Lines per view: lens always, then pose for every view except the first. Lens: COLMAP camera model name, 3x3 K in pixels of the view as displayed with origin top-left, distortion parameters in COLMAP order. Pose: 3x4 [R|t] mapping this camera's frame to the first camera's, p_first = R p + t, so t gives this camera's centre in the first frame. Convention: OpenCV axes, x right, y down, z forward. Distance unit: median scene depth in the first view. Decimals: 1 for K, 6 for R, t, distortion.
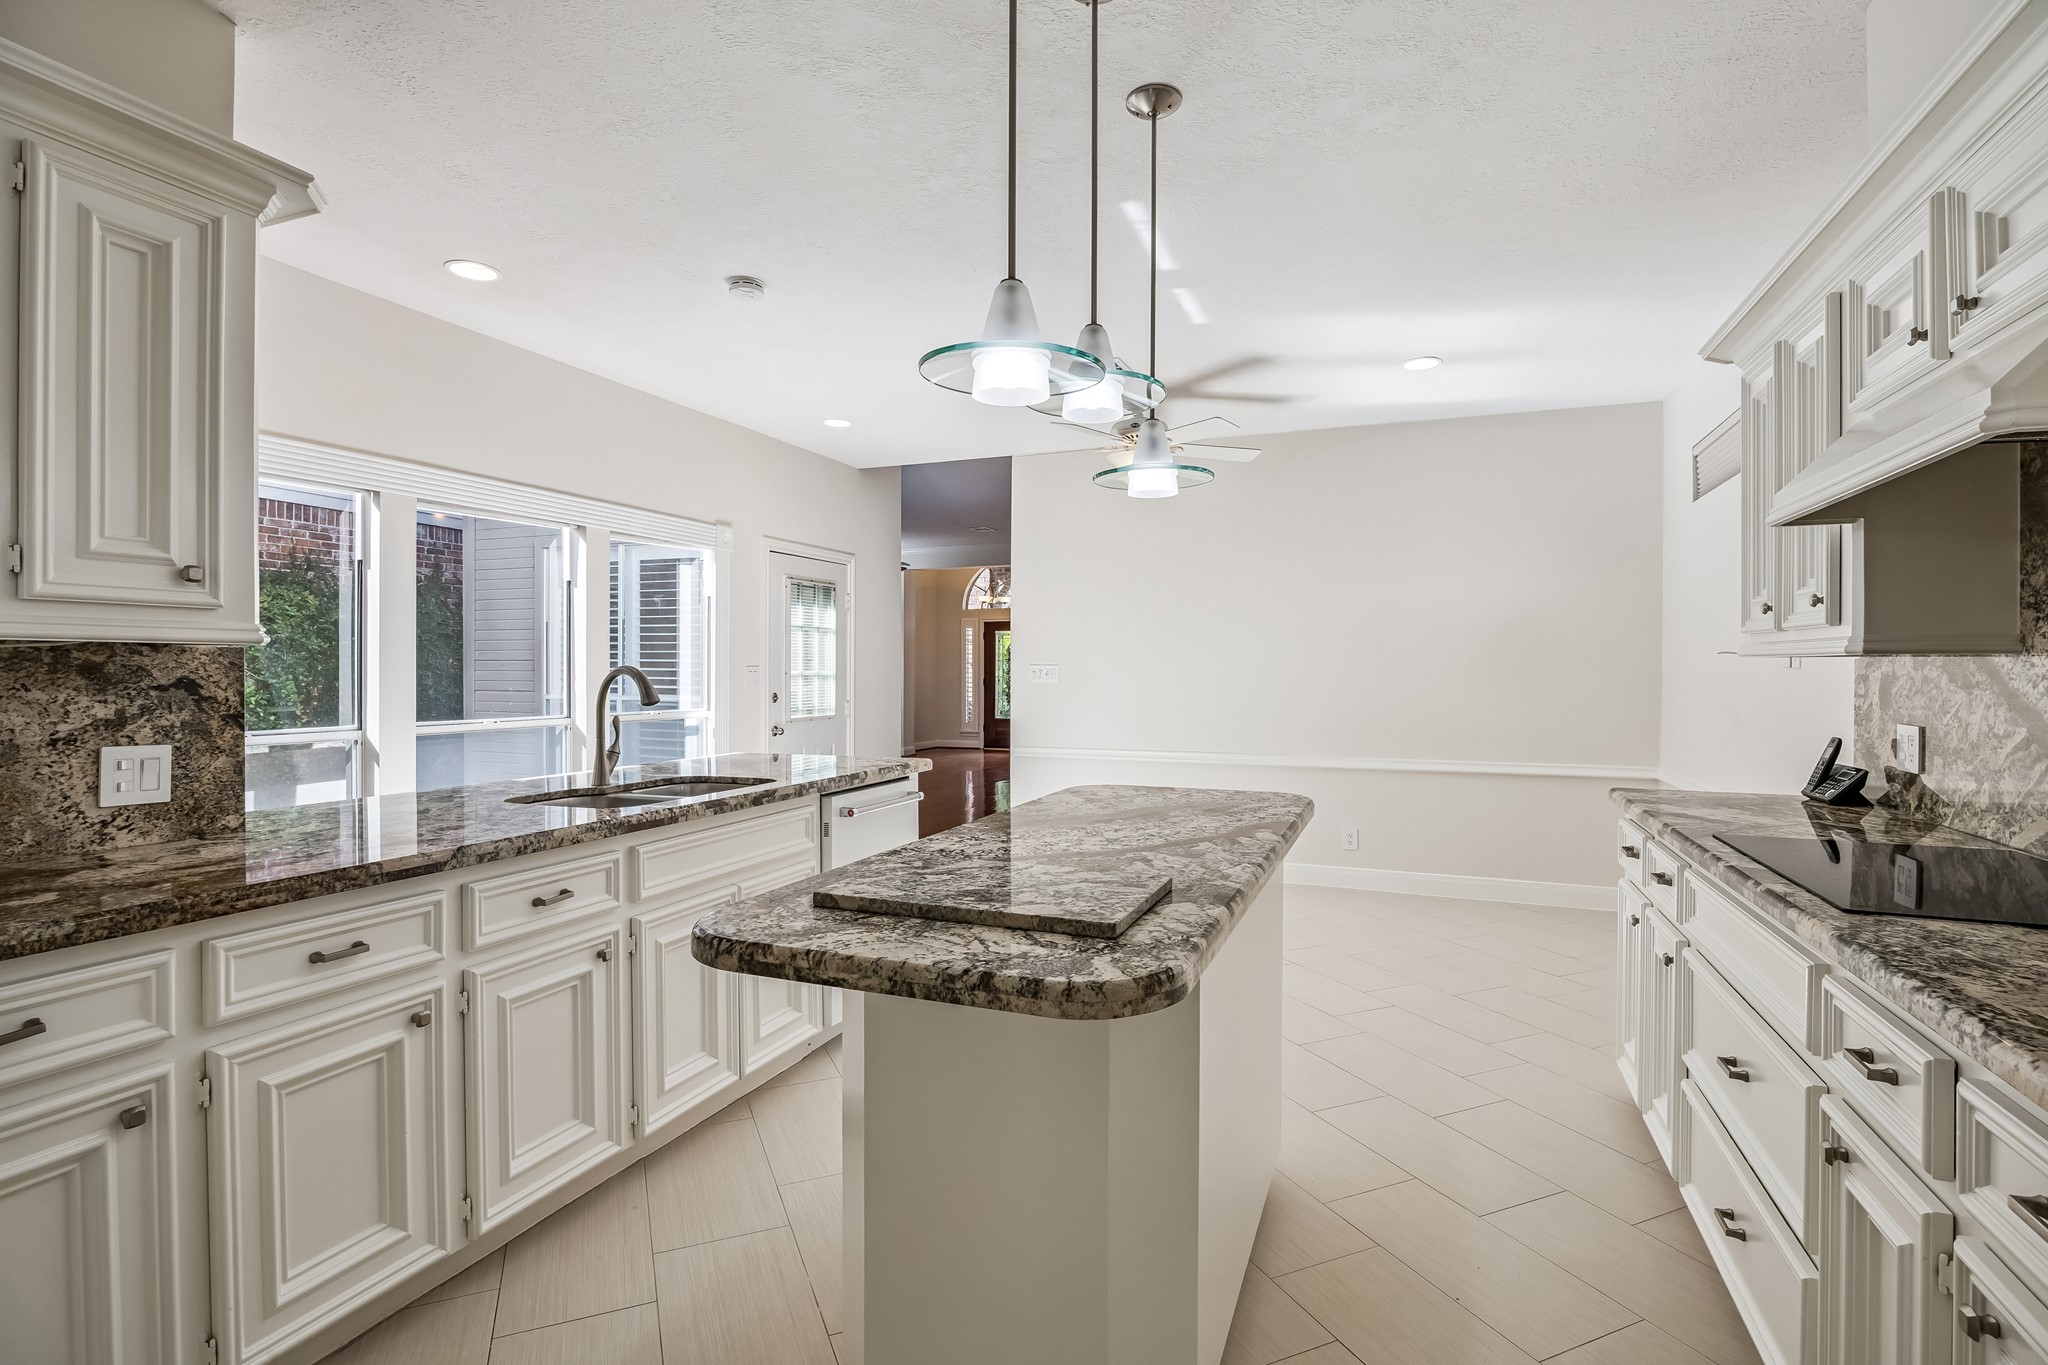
lens RADIAL K [[1022.6, 0, 1024.0], [0, 1022.6, 682.5], [0, 0, 1]] dist [0.000037, 0.000019]
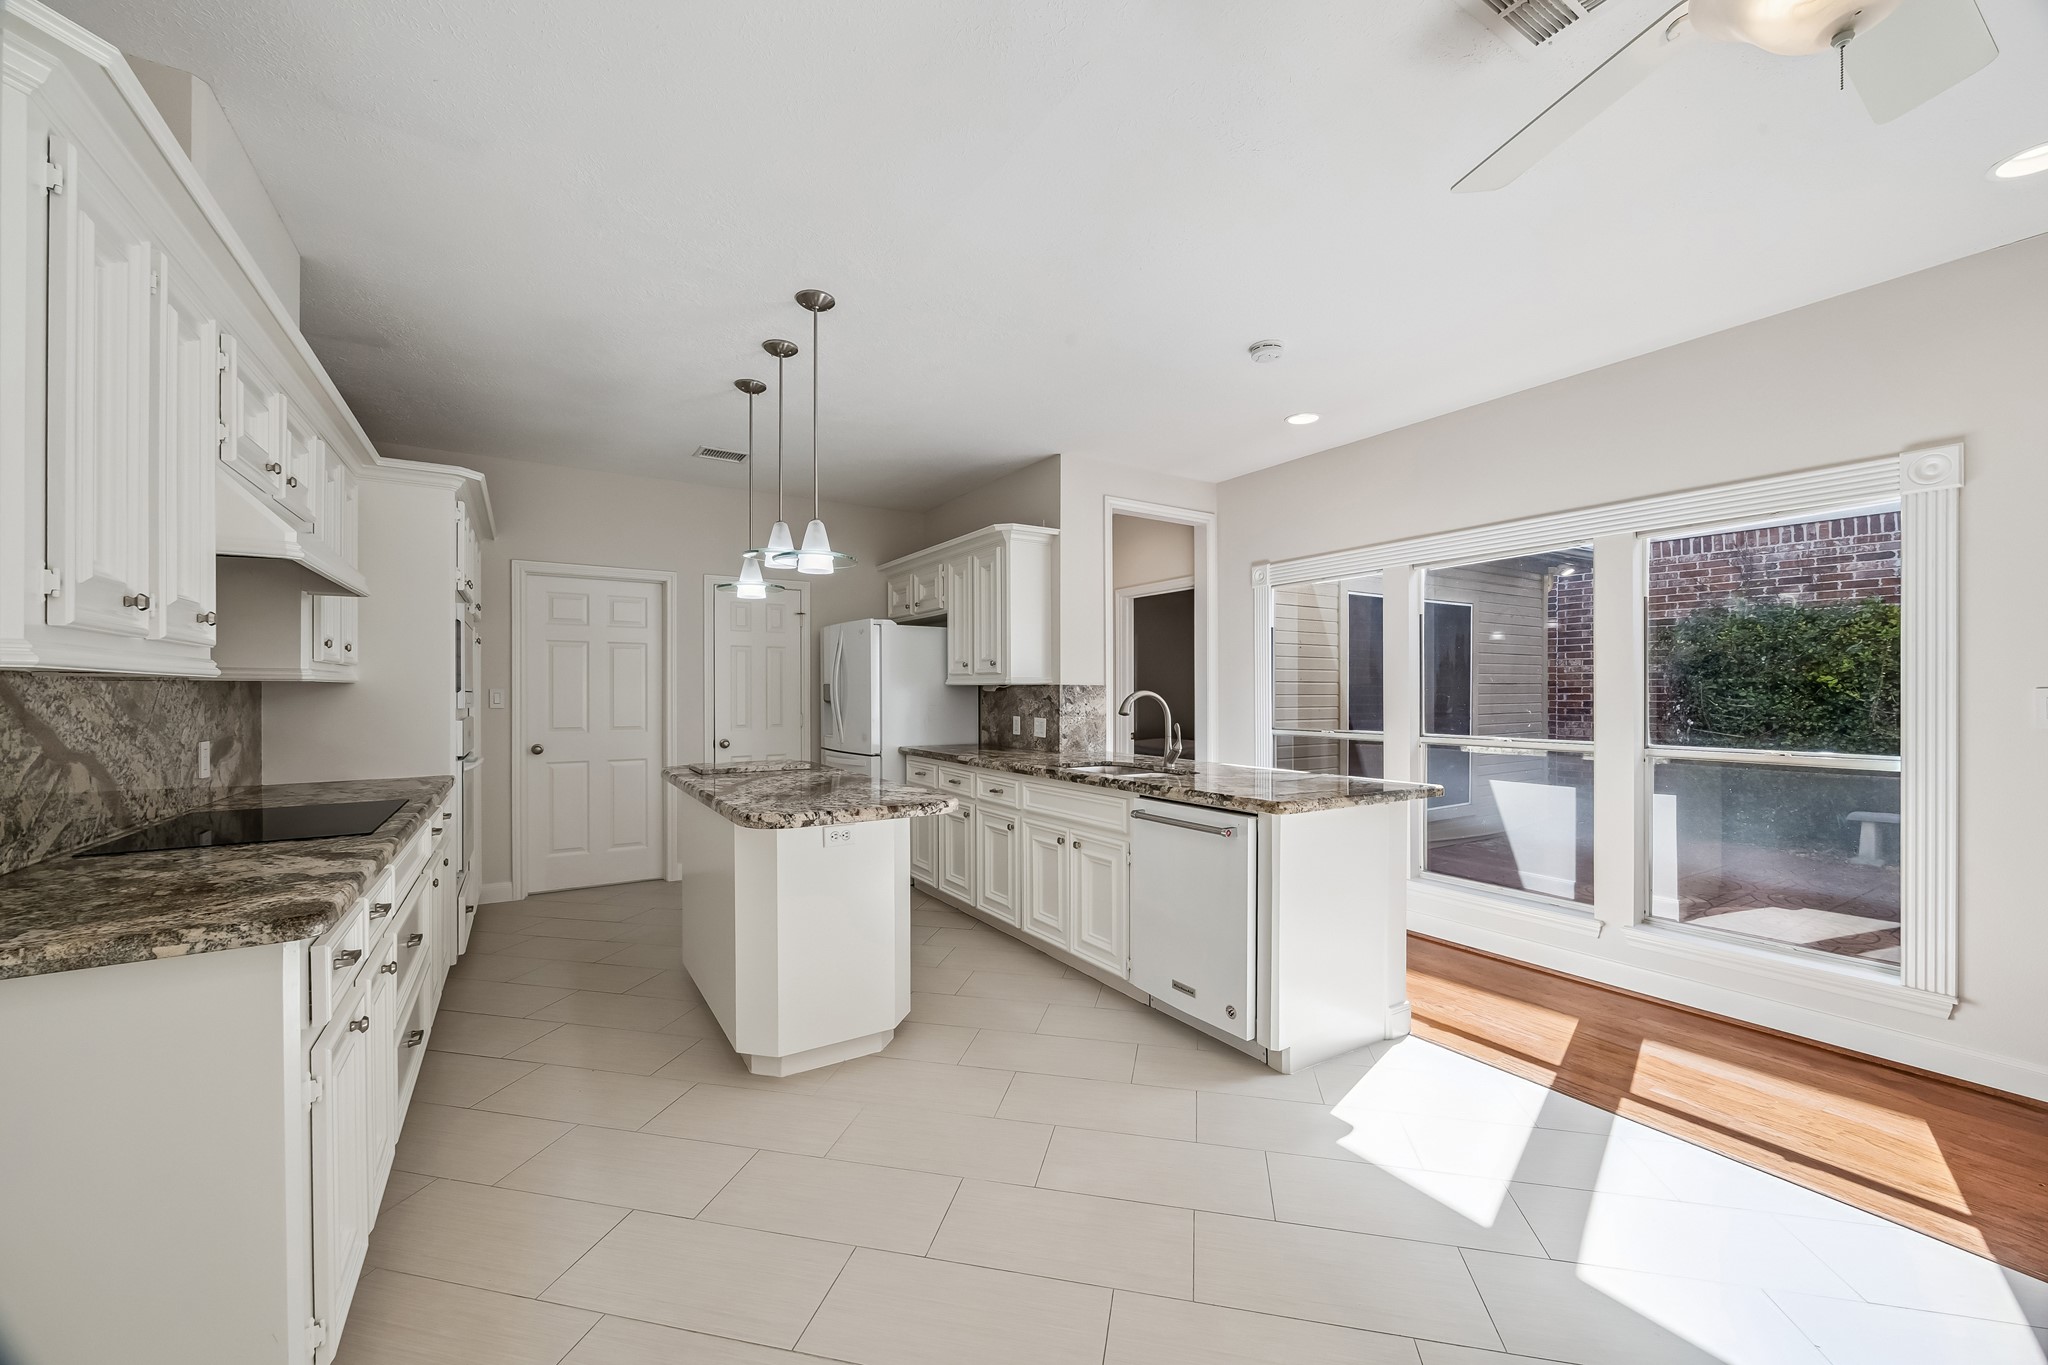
lens RADIAL K [[805.0, 0, 1027.8], [0, 805.0, 690.5], [0, 0, 1]] dist [0.002185, 0.000182]
pose [[-0.611681, -0.003645, -0.791096, 0.994850], [-0.010486, 0.999939, 0.003500, -0.026243], [0.791035, 0.010436, -0.611682, 2.271542]]
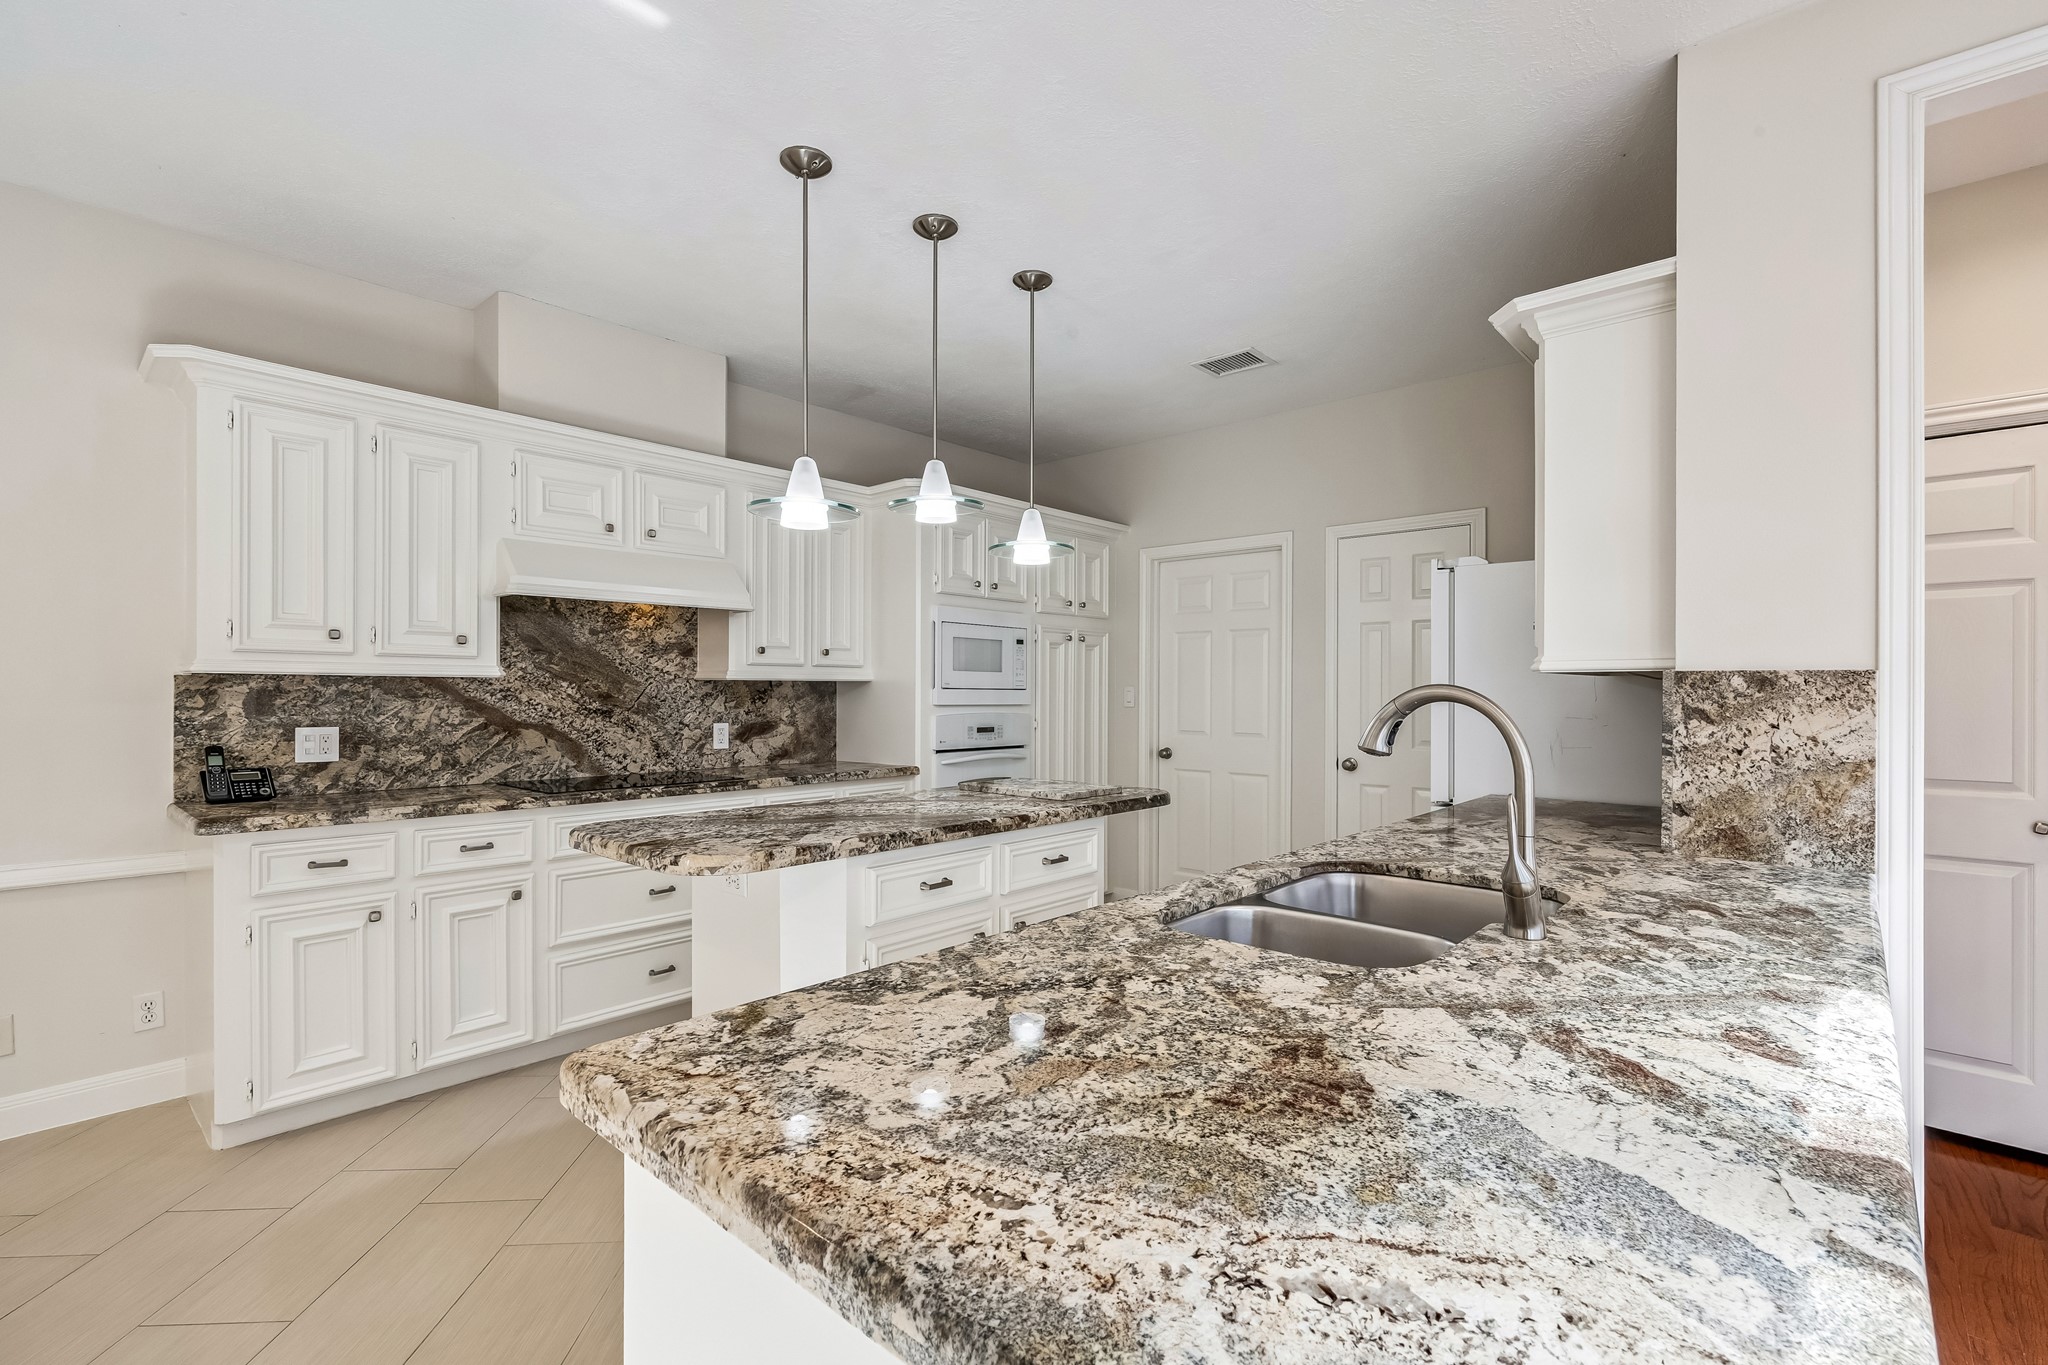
lens RADIAL K [[920.6, 0, 1024.0], [0, 920.6, 682.5], [0, 0, 1]] dist [-0.000552, -0.000014]
pose [[-0.926431, -0.002885, 0.376453, -0.525053], [-0.001950, 0.999994, 0.002866, -0.024846], [-0.376459, 0.001921, -0.926431, 2.115984]]
